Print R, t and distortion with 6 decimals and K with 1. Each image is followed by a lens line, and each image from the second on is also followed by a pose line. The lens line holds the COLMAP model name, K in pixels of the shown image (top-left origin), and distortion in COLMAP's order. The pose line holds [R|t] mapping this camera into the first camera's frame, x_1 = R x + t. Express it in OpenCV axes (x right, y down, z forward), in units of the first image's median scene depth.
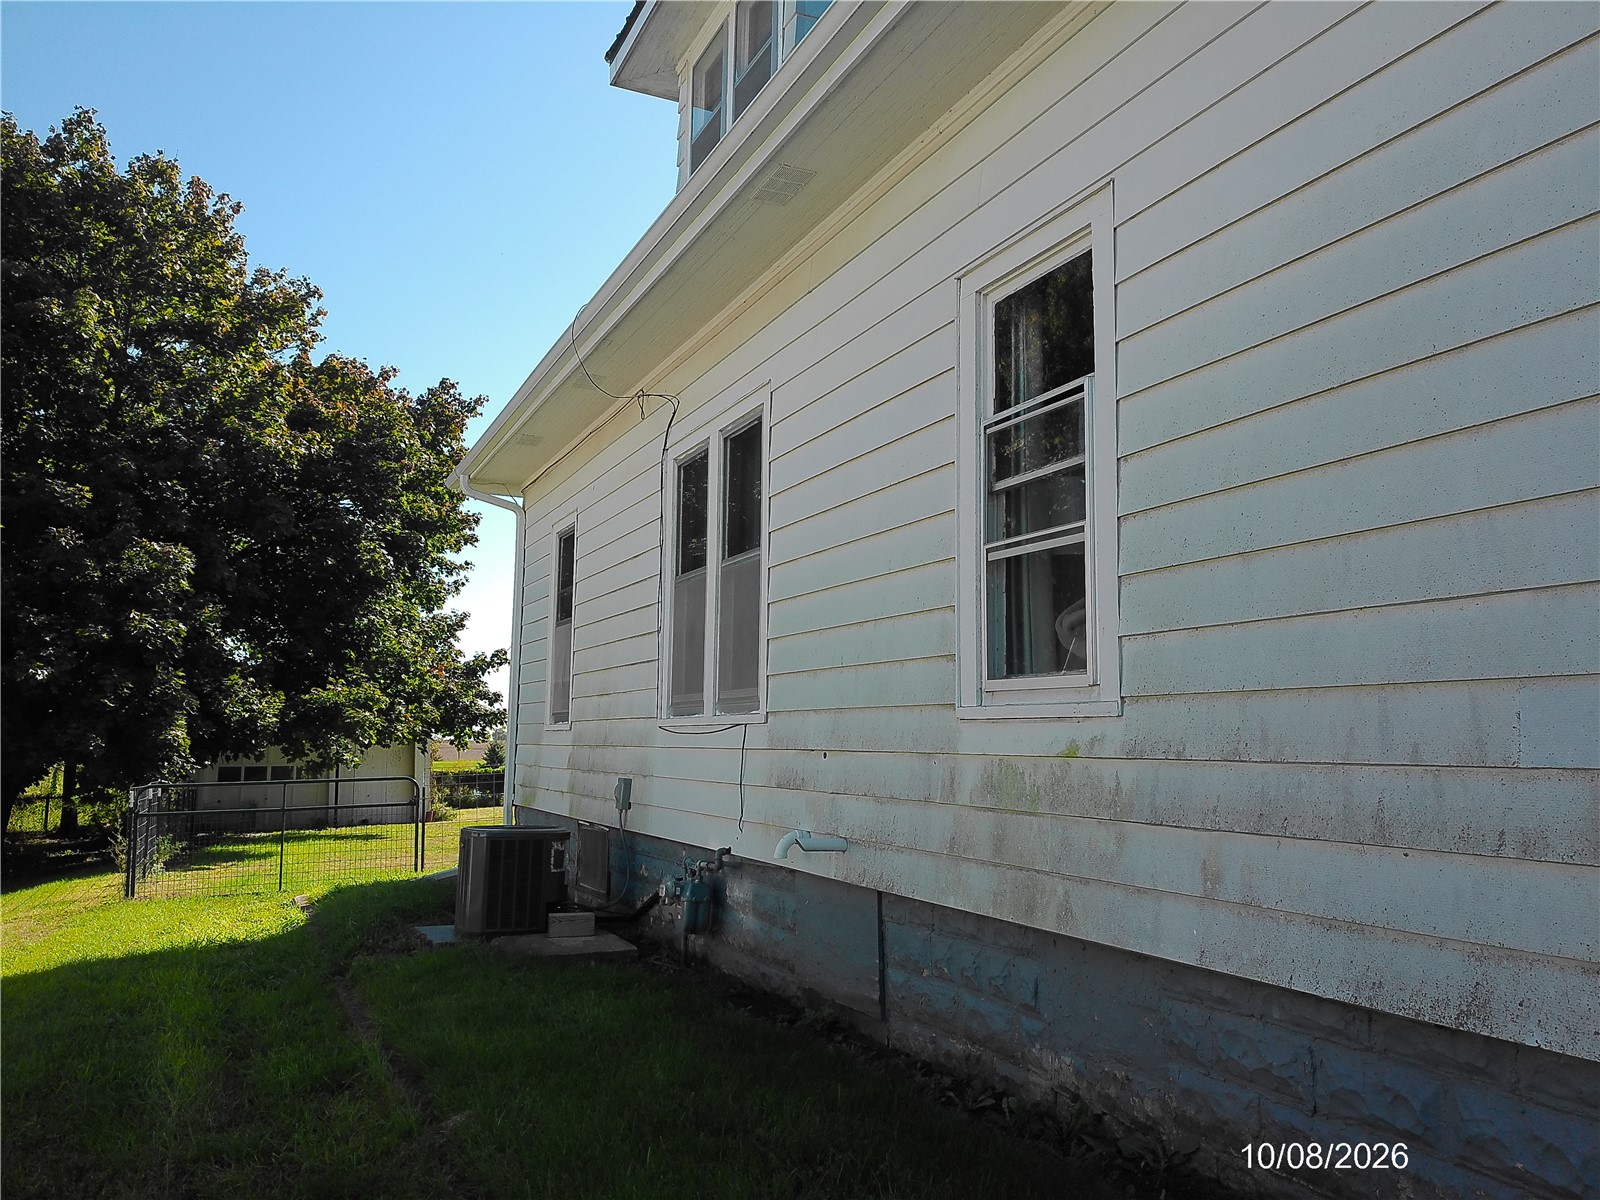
lens RADIAL K [[1229.2, 0, 813.8], [0, 1229.2, 598.1], [0, 0, 1]] dist [0.081316, -0.039182]
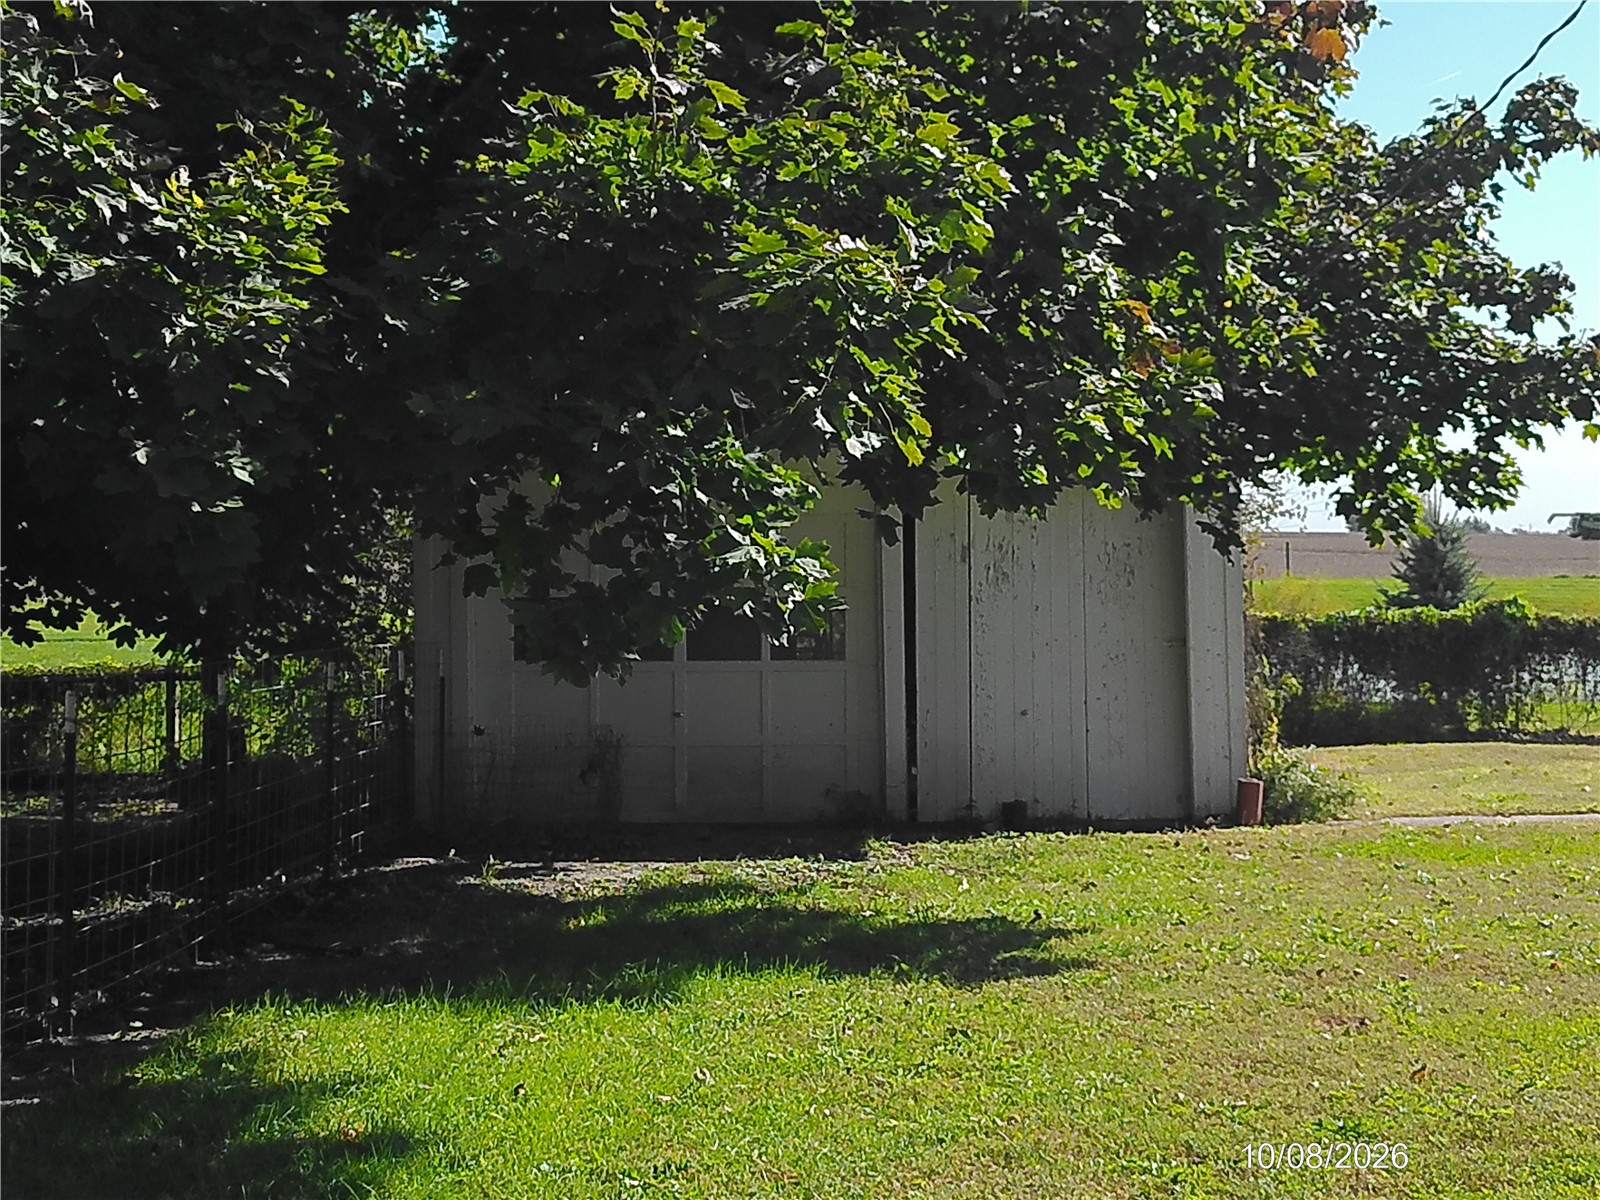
lens RADIAL K [[2797.3, 0, 811.2], [0, 2797.3, 529.0], [0, 0, 1]] dist [0.150970, 0.000000]
pose [[0.904891, -0.001992, -0.425638, -0.215071], [0.049385, 0.993727, 0.100339, 0.086024], [0.422768, -0.111816, 0.899313, 0.663879]]
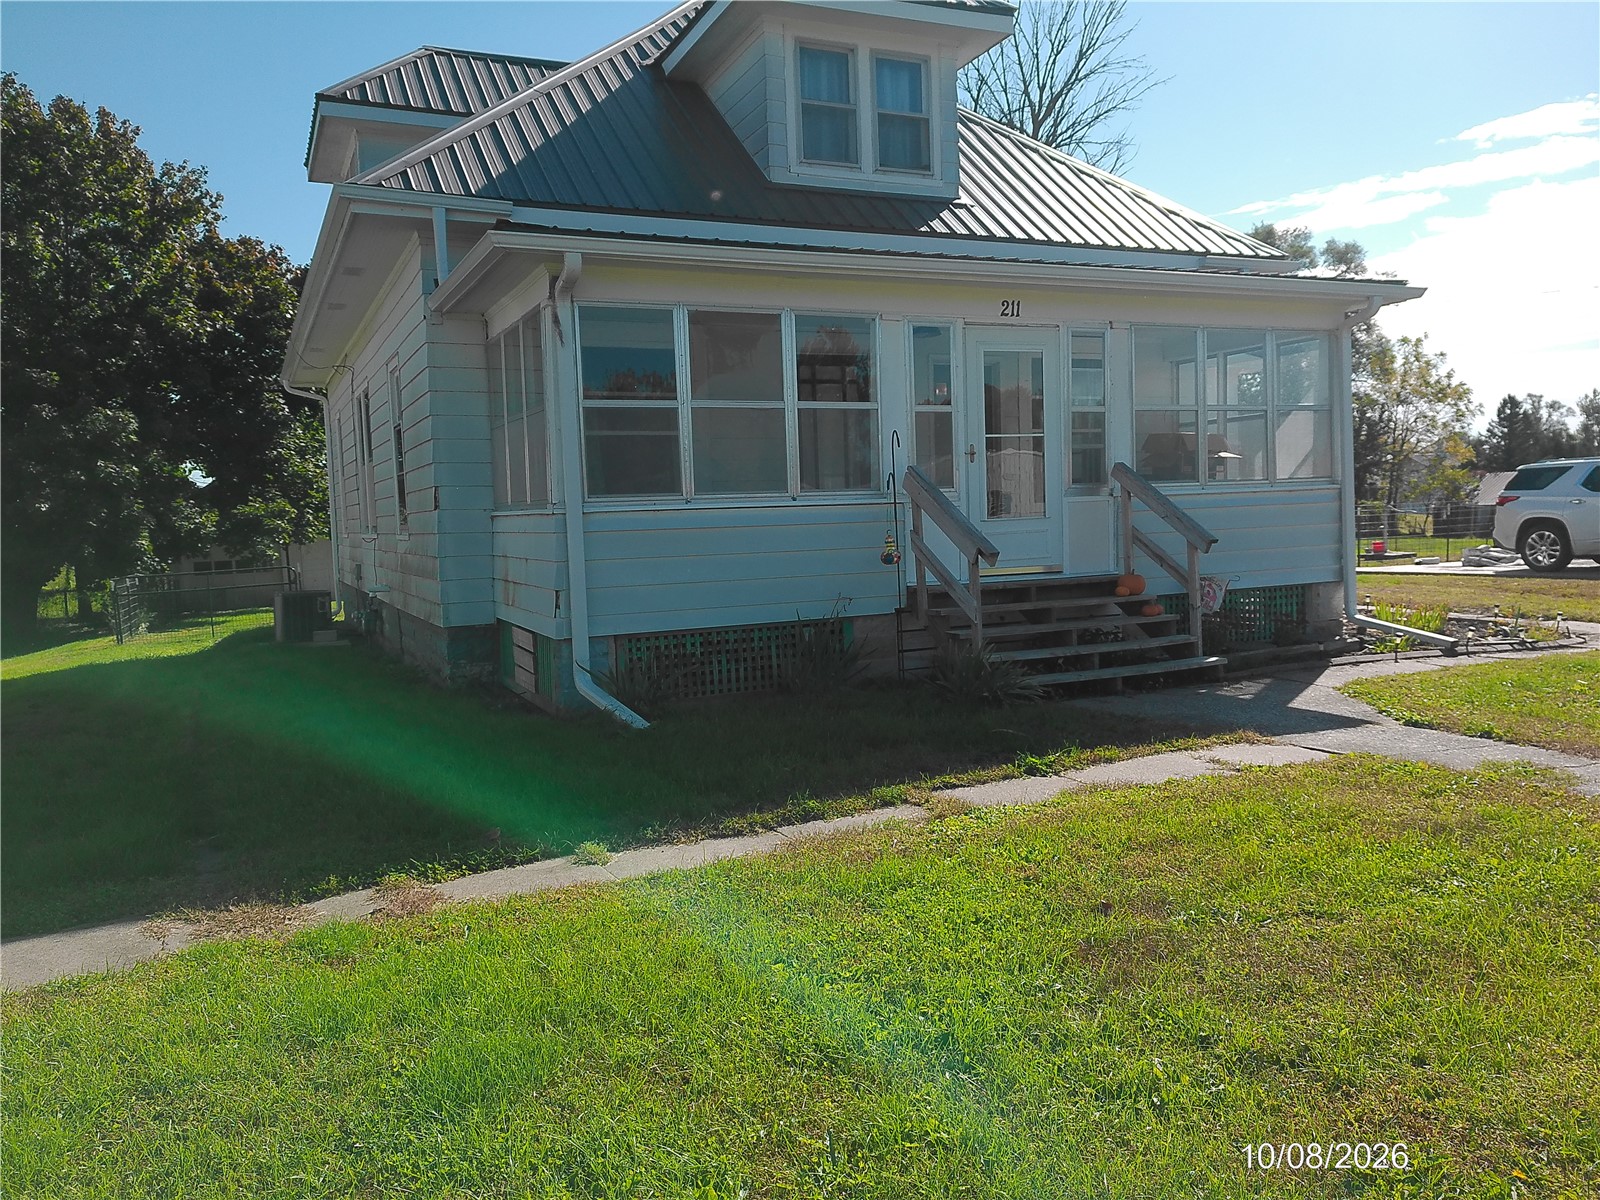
lens RADIAL K [[1229.2, 0, 791.8], [0, 1229.2, 586.3], [0, 0, 1]] dist [0.081316, -0.039182]
pose [[0.998887, -0.043495, -0.018243, 0.220507], [0.046013, 0.983633, 0.174211, -0.049340], [0.010367, -0.174856, 0.984539, -0.355706]]
